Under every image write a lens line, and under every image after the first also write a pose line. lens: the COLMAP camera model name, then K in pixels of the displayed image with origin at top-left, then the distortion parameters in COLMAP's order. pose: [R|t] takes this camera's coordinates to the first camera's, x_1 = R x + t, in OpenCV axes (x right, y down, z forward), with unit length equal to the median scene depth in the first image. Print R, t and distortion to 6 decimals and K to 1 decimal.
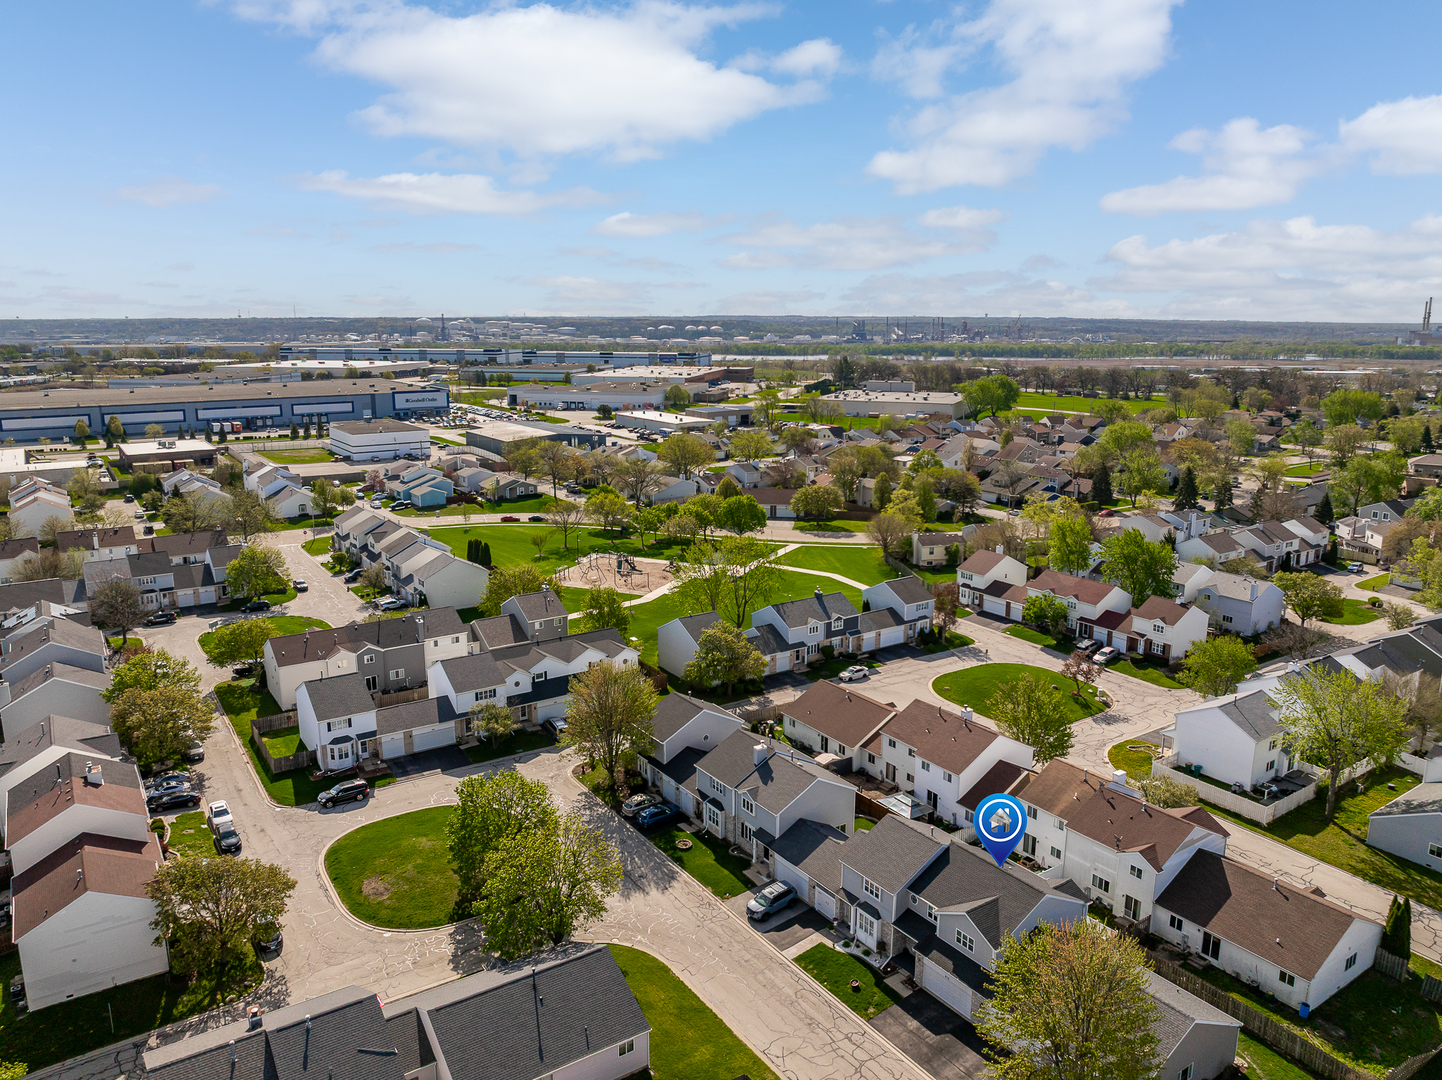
lens RADIAL K [[1004.8, 0, 721.0], [0, 1004.8, 540.0], [0, 0, 1]] dist [-0.030103, 0.000407]
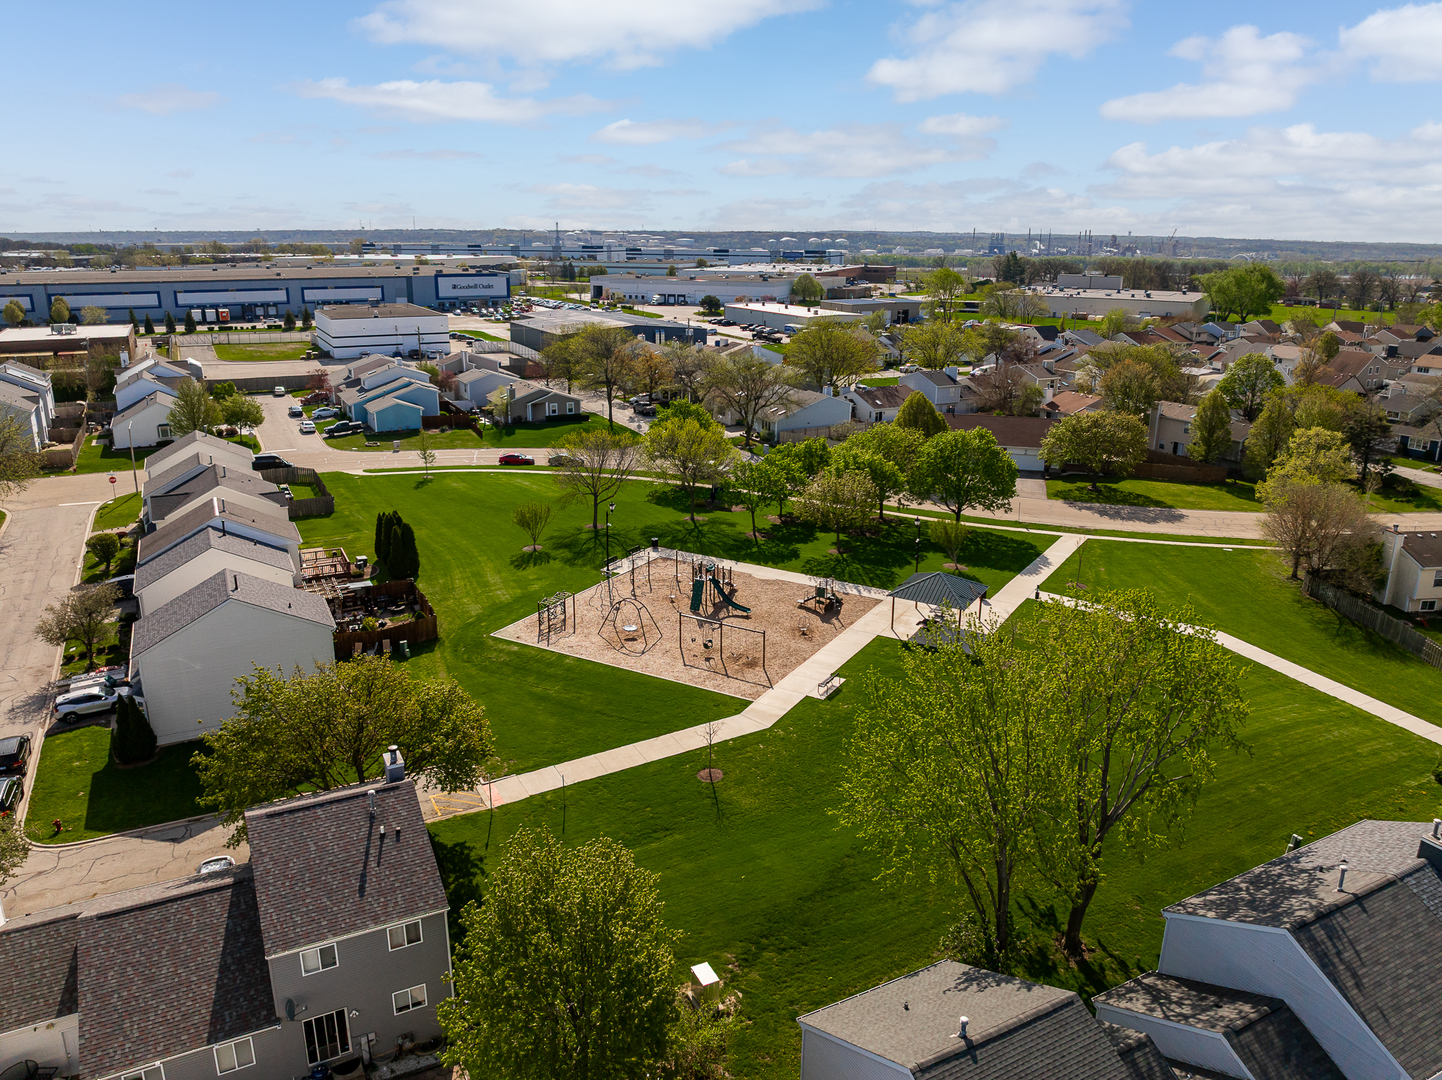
lens RADIAL K [[1004.8, 0, 721.0], [0, 1004.8, 540.0], [0, 0, 1]] dist [-0.030103, 0.000407]
pose [[0.993135, 0.038199, -0.110562, -0.024941], [-0.029534, 0.996439, 0.078979, -0.016672], [0.113185, -0.075171, 0.990726, 0.323603]]
